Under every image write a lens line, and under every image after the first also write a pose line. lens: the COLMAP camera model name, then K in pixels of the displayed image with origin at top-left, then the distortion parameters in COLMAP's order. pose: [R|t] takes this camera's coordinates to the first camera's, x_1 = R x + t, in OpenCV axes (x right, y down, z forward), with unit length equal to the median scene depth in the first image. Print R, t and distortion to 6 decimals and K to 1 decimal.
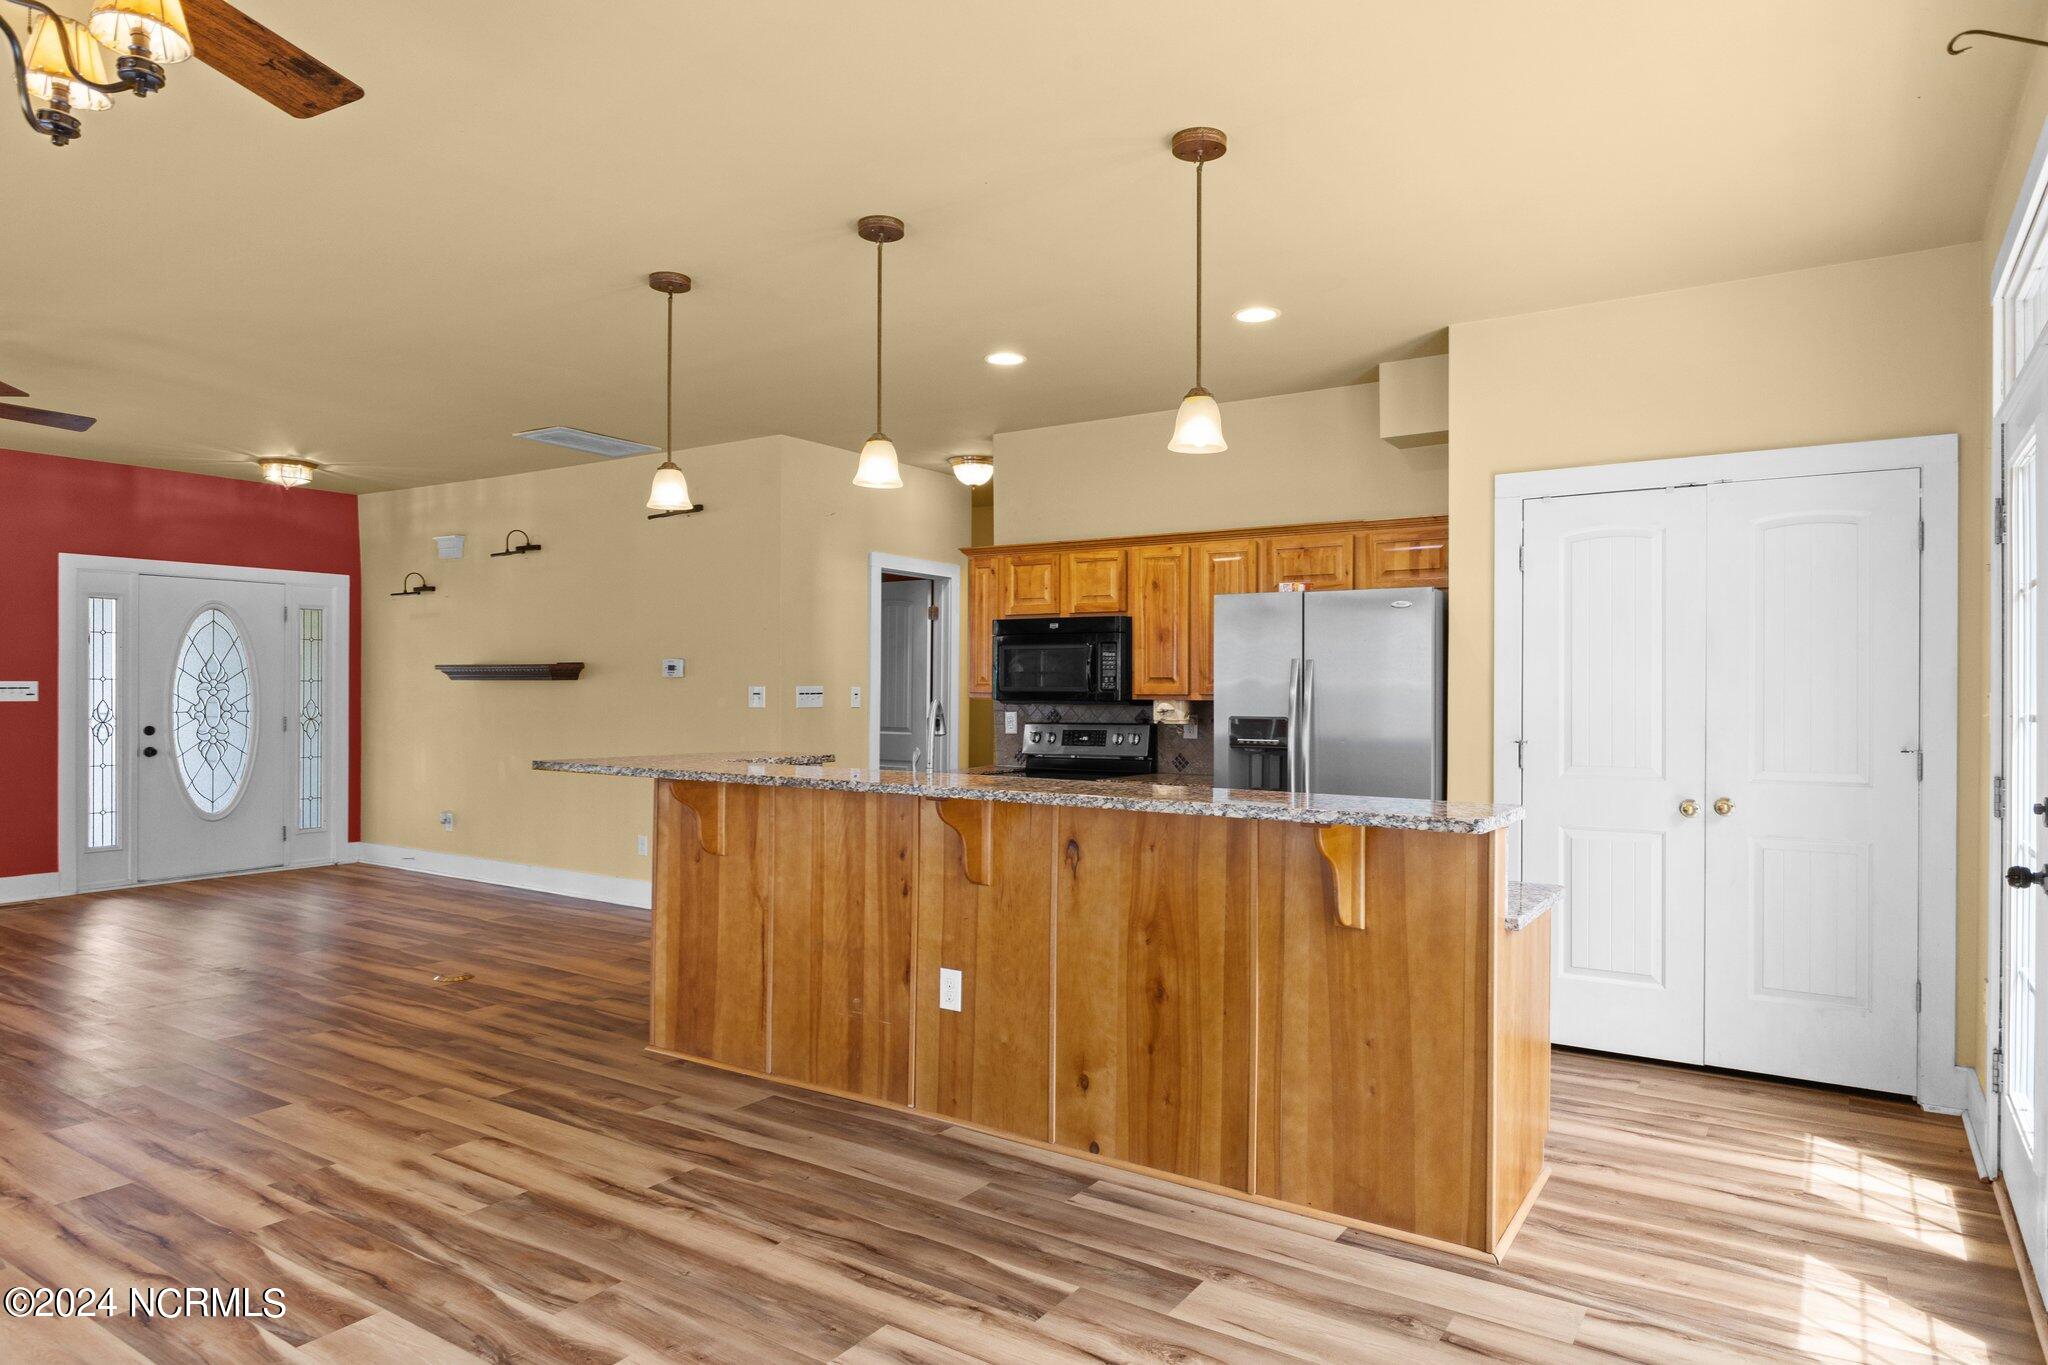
lens RADIAL K [[1270.2, 0, 1087.7], [0, 1270.2, 691.0], [0, 0, 1]] dist [-0.005109, -0.002945]
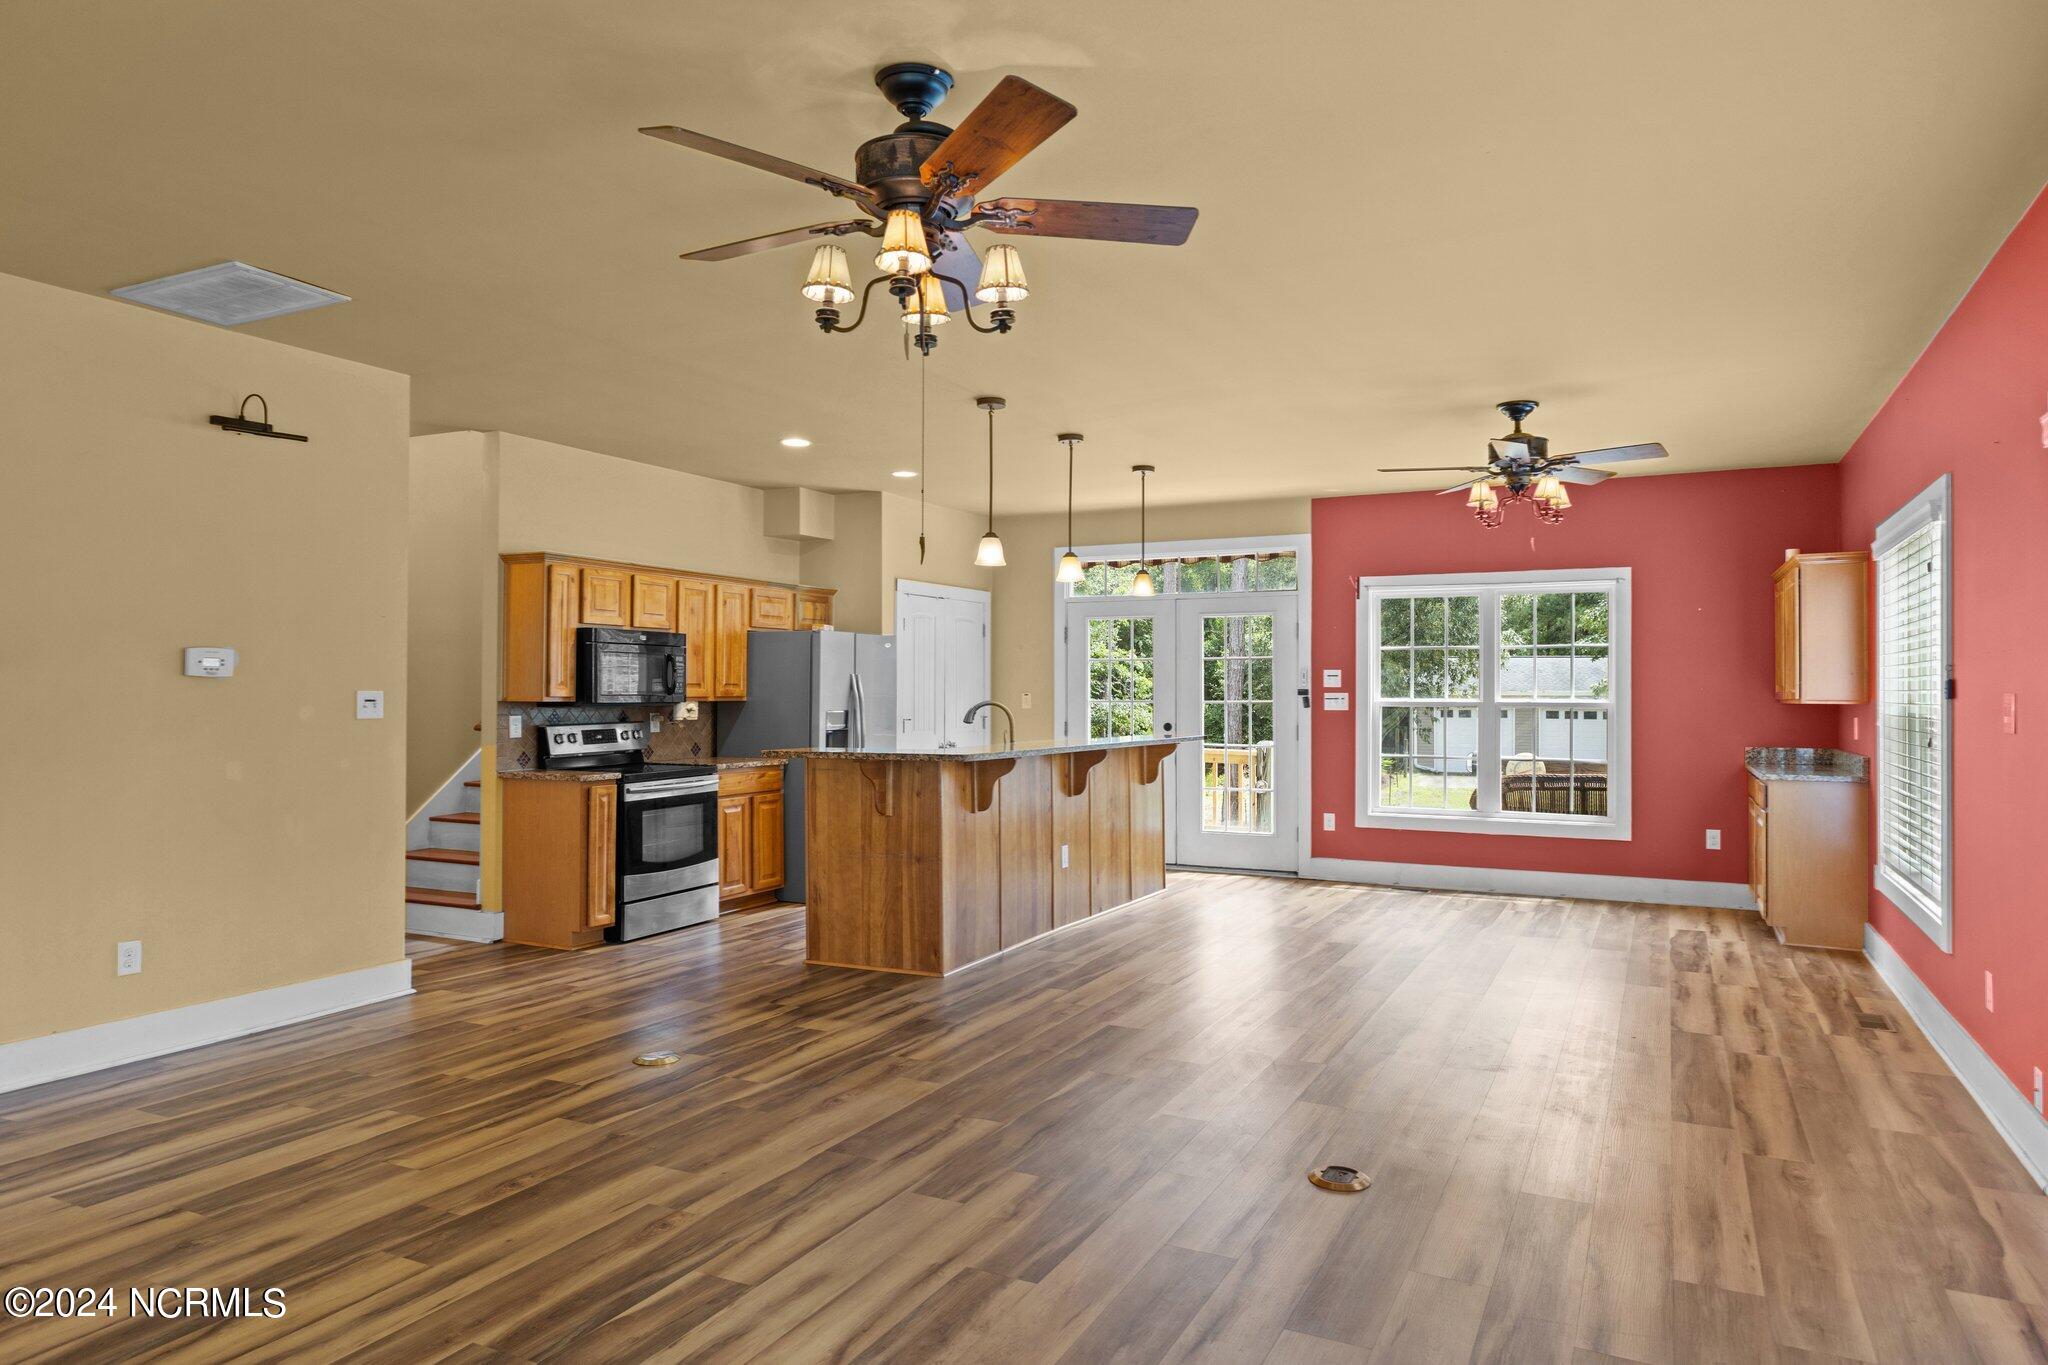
lens RADIAL K [[1270.2, 0, 1036.1], [0, 1270.2, 683.9], [0, 0, 1]] dist [-0.005109, -0.002945]
pose [[-0.121156, 0.002372, 0.992631, -1.391925], [-0.000157, 0.999997, -0.002409, -0.008305], [-0.992633, -0.000447, -0.121156, 0.907664]]
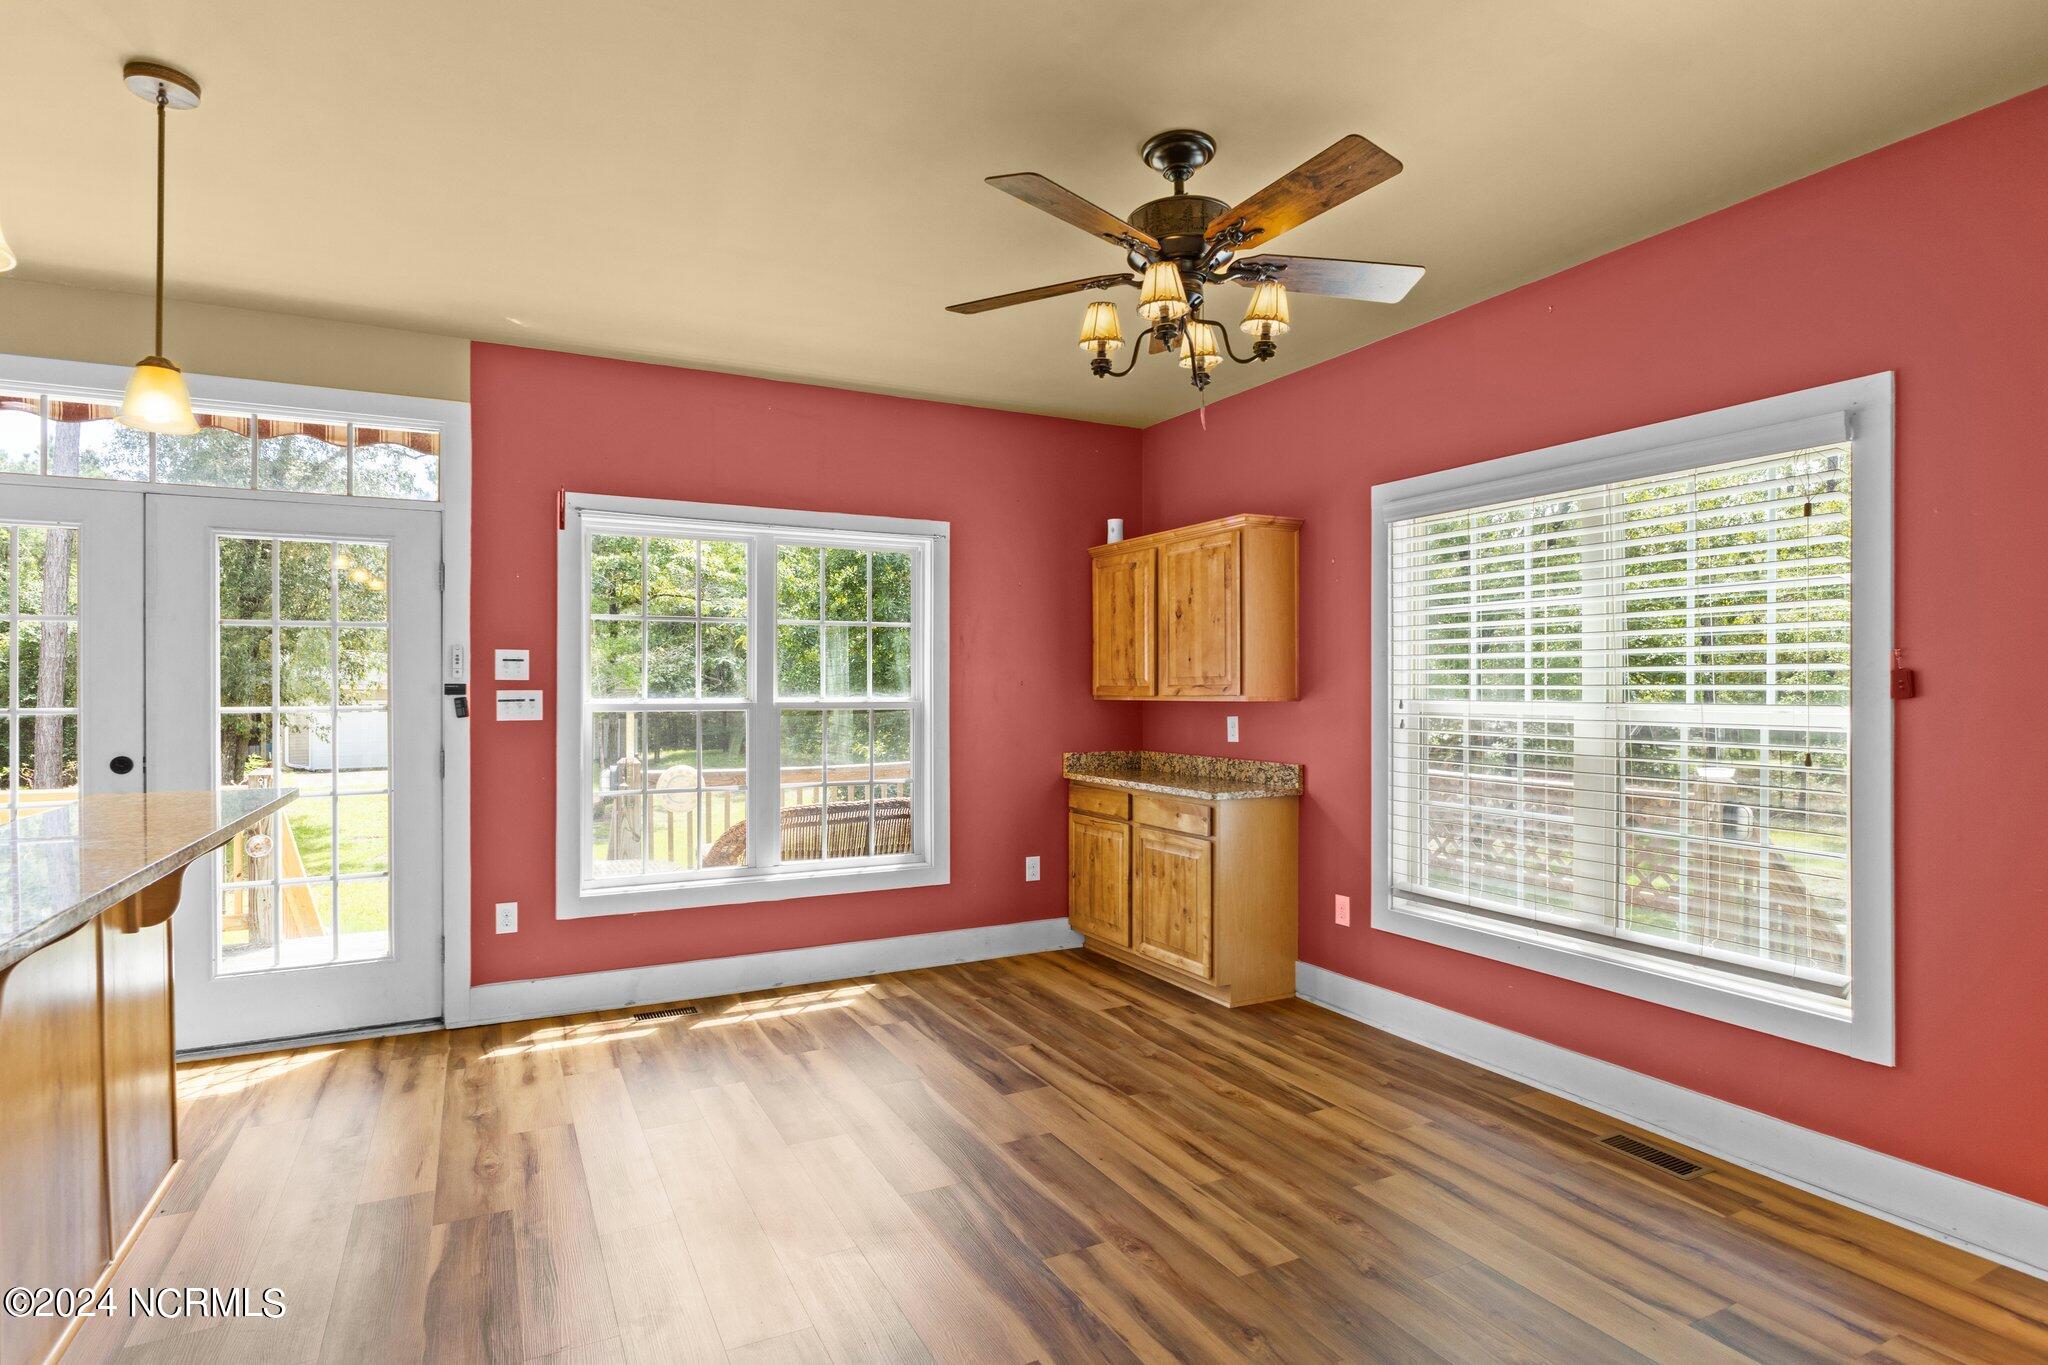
lens RADIAL K [[1059.0, 0, 1020.4], [0, 1059.0, 681.9], [0, 0, 1]] dist [0.003617, -0.001279]
pose [[-0.864727, -0.001620, 0.502240, -0.509044], [-0.000741, 0.999998, 0.001950, -0.008560], [-0.502242, 0.001314, -0.864726, 0.813956]]
